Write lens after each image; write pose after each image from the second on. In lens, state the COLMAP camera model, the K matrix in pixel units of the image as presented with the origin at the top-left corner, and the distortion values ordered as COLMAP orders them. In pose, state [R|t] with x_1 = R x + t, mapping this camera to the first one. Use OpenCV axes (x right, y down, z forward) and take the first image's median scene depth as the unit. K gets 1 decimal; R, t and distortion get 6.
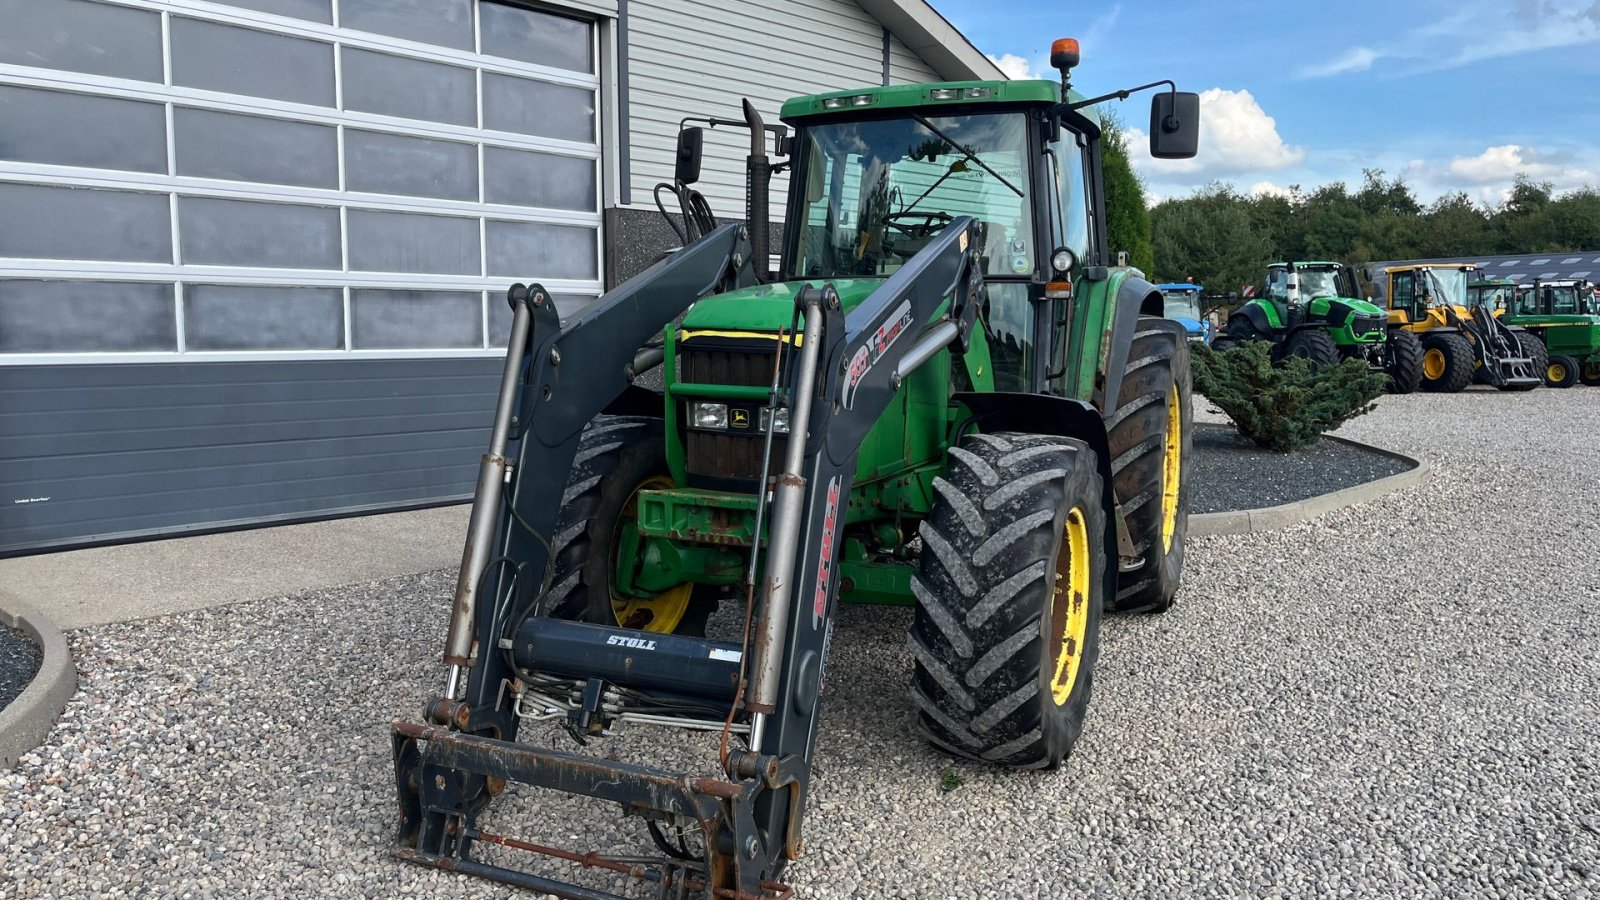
lens RADIAL K [[1210.6, 0, 784.2], [0, 1210.6, 436.7], [0, 0, 1]] dist [0.065401, -0.078576]
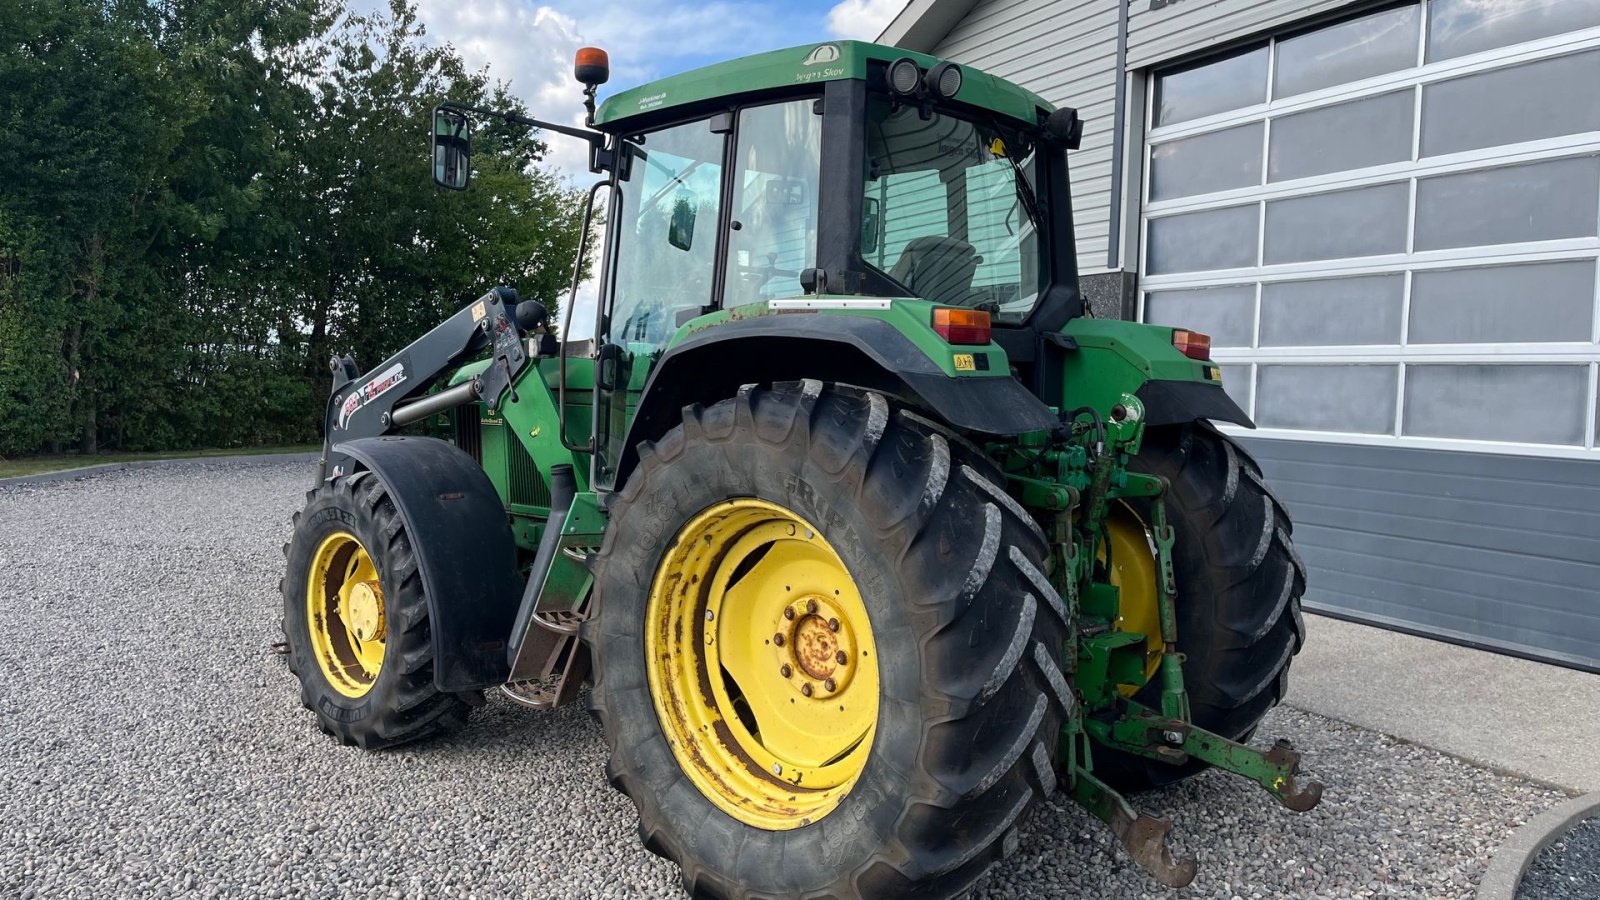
lens RADIAL K [[1210.6, 0, 786.9], [0, 1210.6, 447.7], [0, 0, 1]] dist [0.065401, -0.078576]
pose [[-0.315758, 0.040992, -0.947954, 0.764988], [-0.114215, 0.990160, 0.080862, -0.106101], [0.941941, 0.133803, -0.307969, 1.095108]]
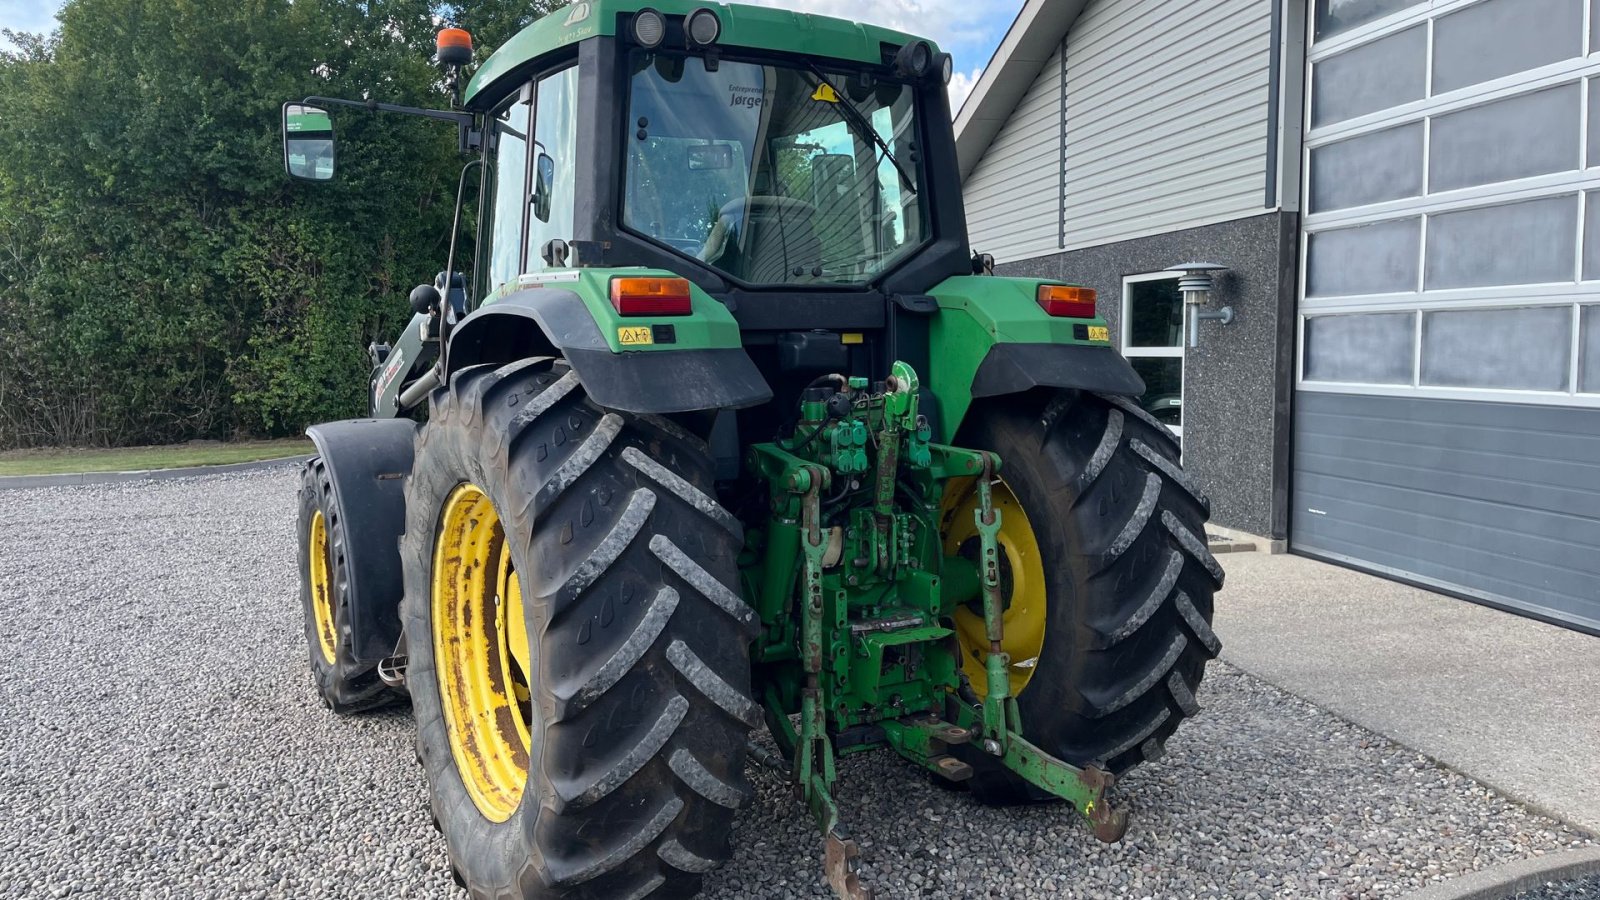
lens RADIAL K [[1210.6, 0, 782.5], [0, 1210.6, 447.0], [0, 0, 1]] dist [0.065401, -0.078576]
pose [[-0.566840, 0.070569, -0.820800, 0.625247], [-0.069135, 0.988735, 0.132751, -0.130753], [0.820922, 0.131995, -0.555576, 1.301892]]
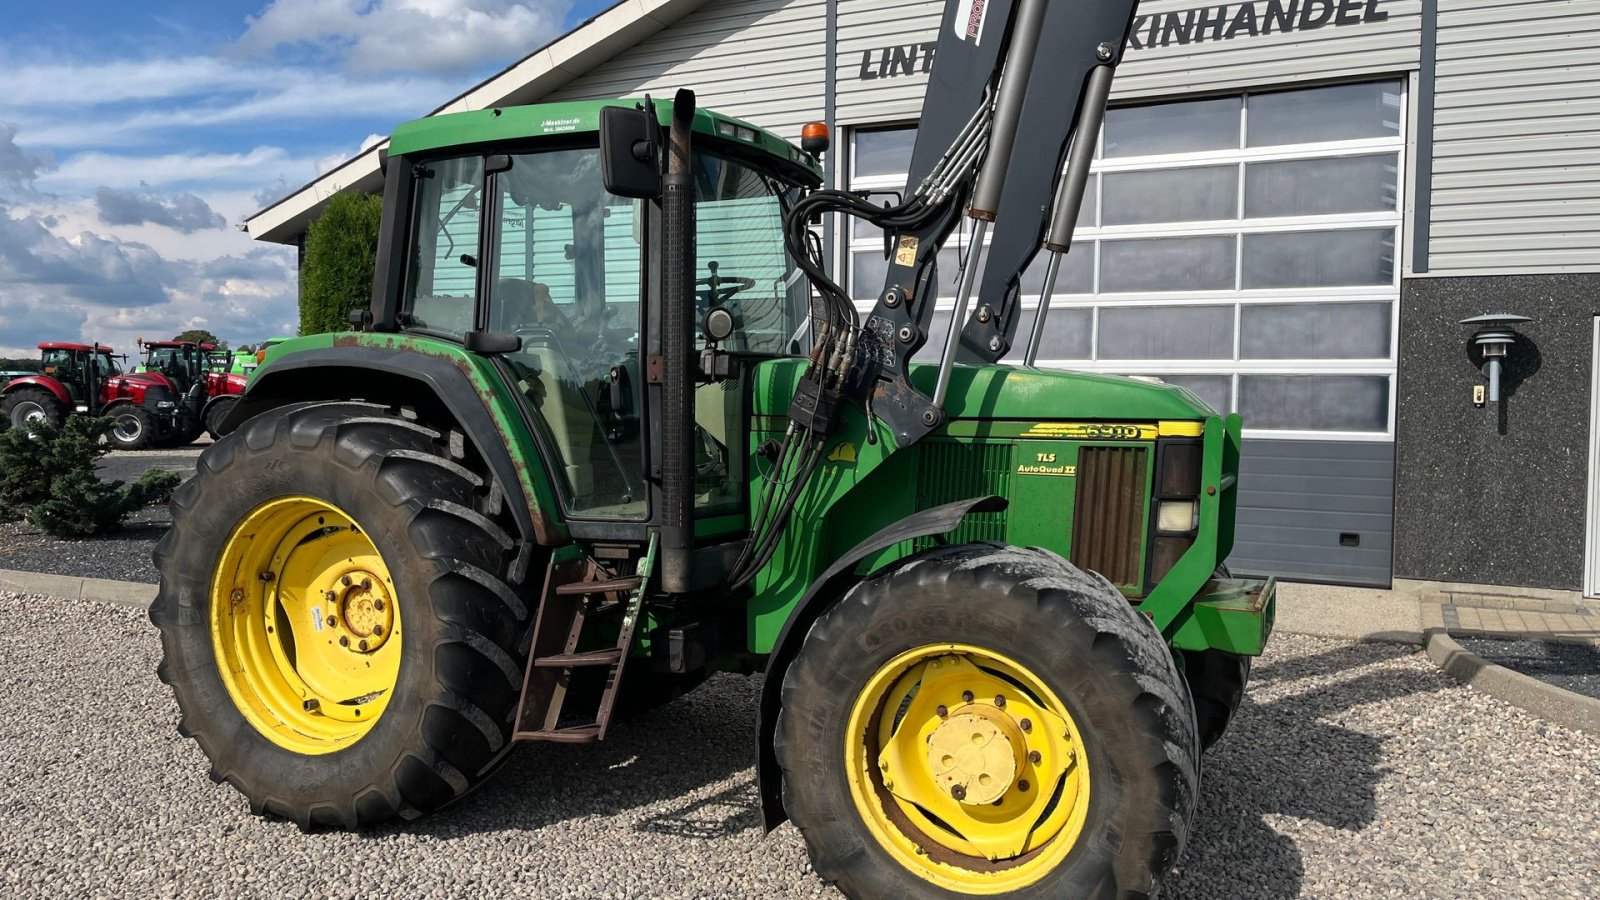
lens RADIAL K [[1210.6, 0, 796.0], [0, 1210.6, 455.4], [0, 0, 1]] dist [0.065401, -0.078576]
pose [[0.320510, 0.047407, -0.946058, 0.856033], [-0.098275, 0.995021, 0.016567, -0.043726], [0.942133, 0.087664, 0.323573, 0.440525]]
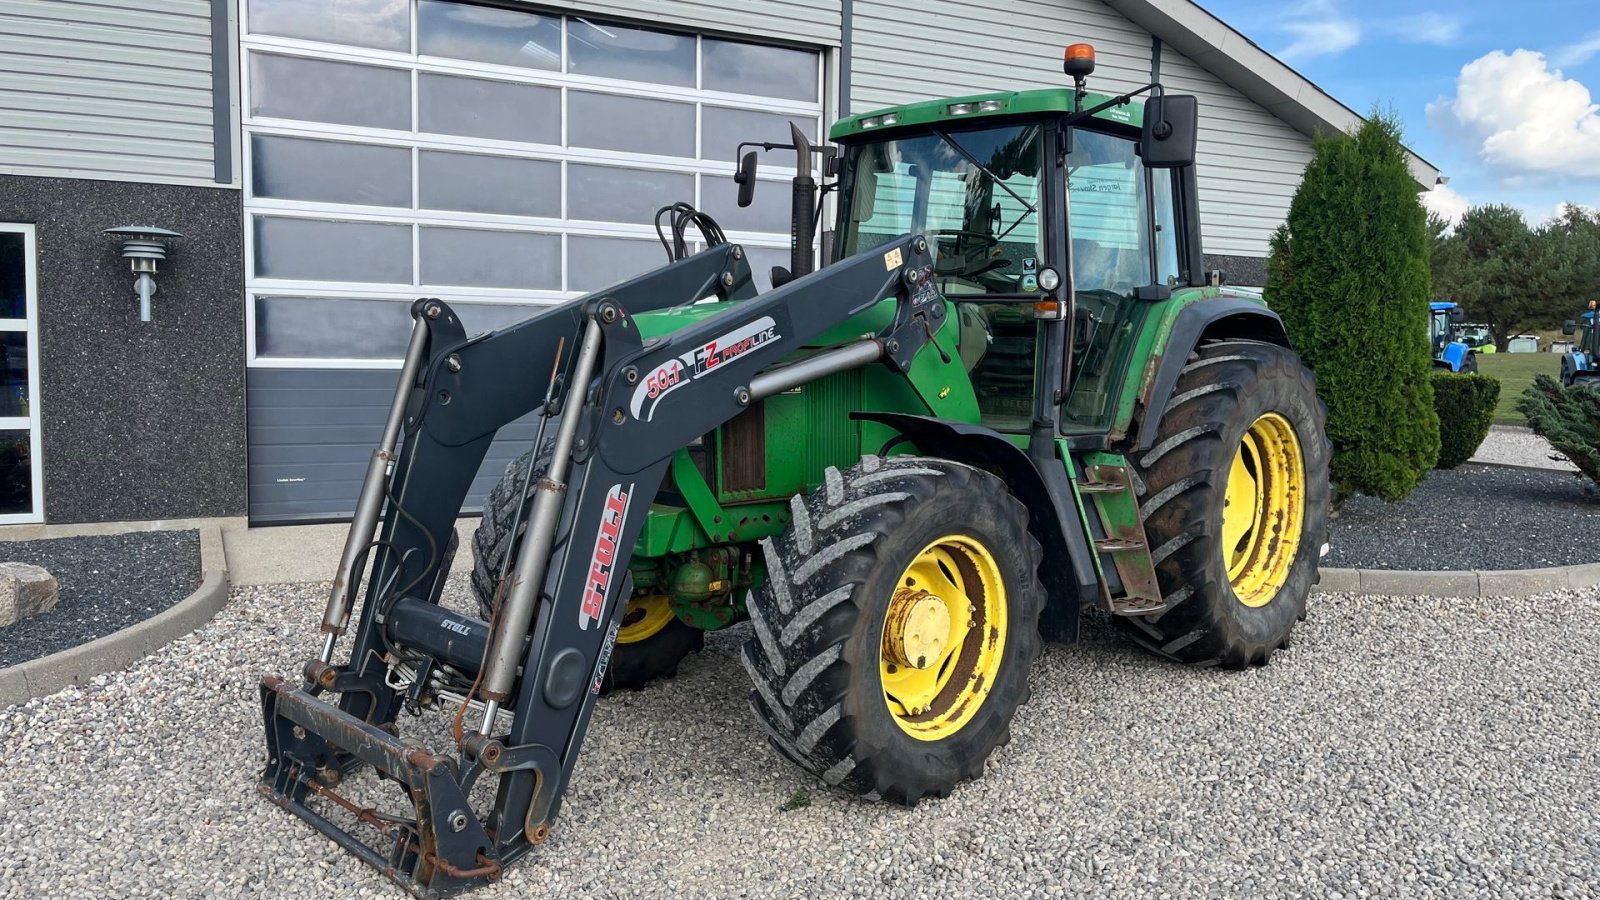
lens RADIAL K [[1210.6, 0, 793.3], [0, 1210.6, 440.6], [0, 0, 1]] dist [0.065401, -0.078576]
pose [[0.941771, 0.043049, -0.333487, 0.269209], [-0.048214, 0.998811, -0.007223, -0.002065], [0.332780, 0.022881, 0.942727, 0.034550]]
